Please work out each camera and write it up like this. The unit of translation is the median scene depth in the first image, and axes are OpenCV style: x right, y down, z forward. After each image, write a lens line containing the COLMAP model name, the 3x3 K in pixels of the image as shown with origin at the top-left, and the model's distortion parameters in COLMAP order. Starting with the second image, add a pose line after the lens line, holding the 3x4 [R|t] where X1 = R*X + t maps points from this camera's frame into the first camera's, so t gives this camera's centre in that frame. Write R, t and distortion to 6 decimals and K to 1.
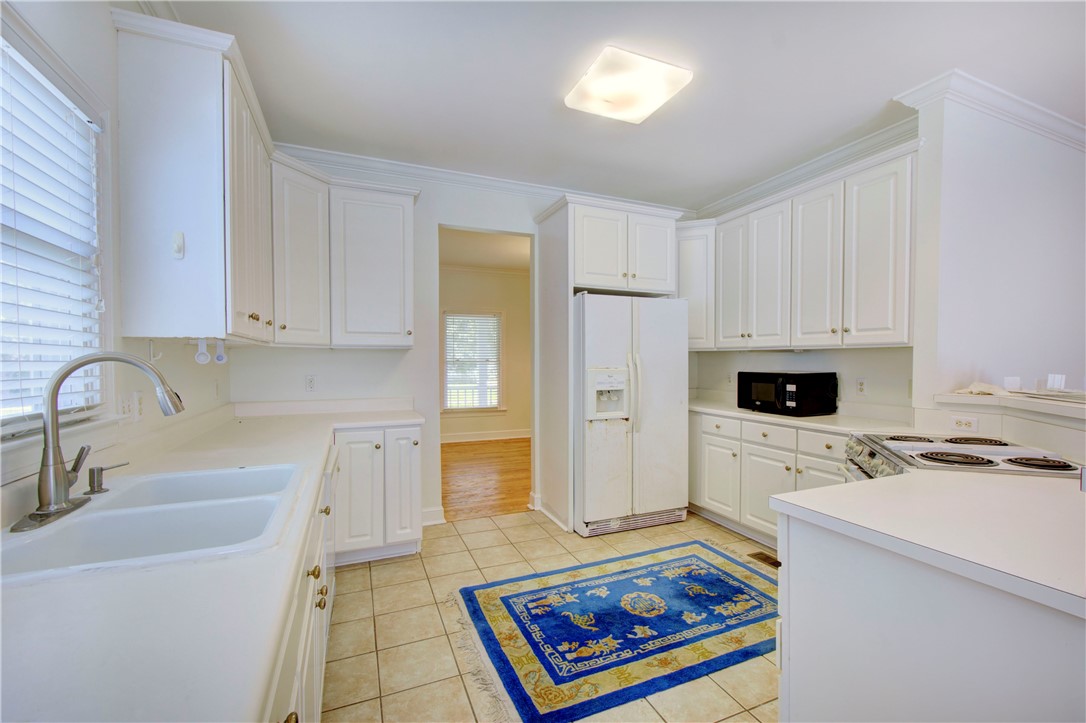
lens RADIAL K [[462.2, 0, 547.1], [0, 462.2, 373.8], [0, 0, 1]] dist [-0.000878, -0.000259]
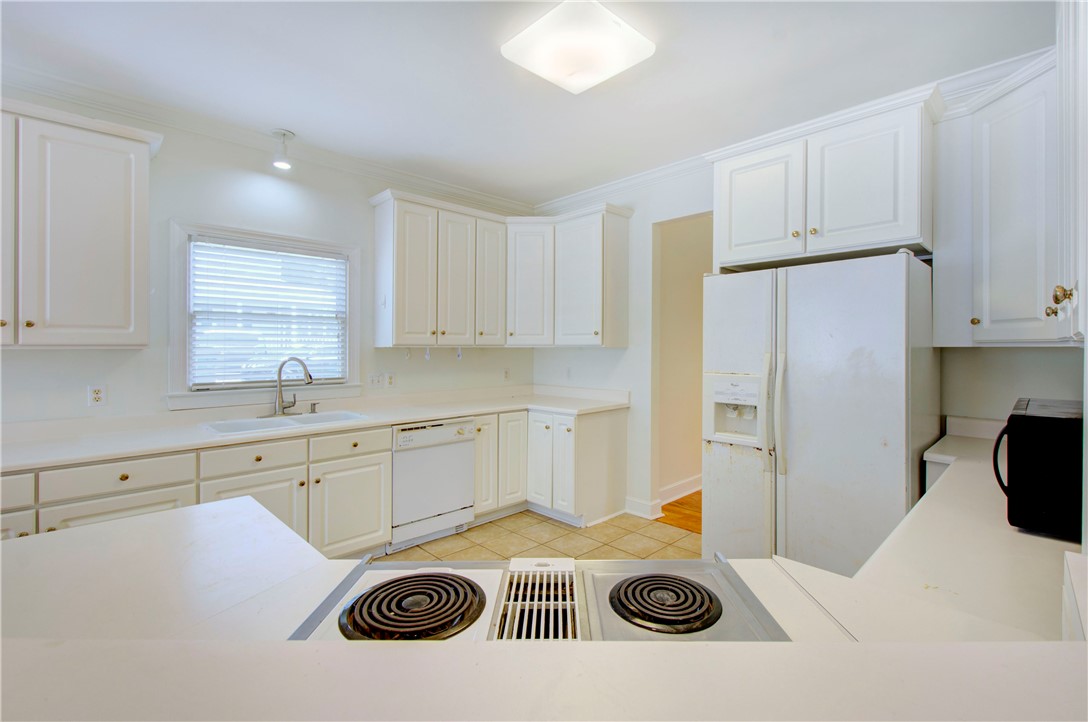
lens RADIAL K [[485.1, 0, 570.2], [0, 485.1, 358.0], [0, 0, 1]] dist [0.001403, -0.005813]
pose [[0.381584, 0.023120, -0.924045, 0.848862], [-0.021480, 0.999639, 0.016141, -0.050635], [0.924085, 0.013690, 0.381943, 0.545755]]
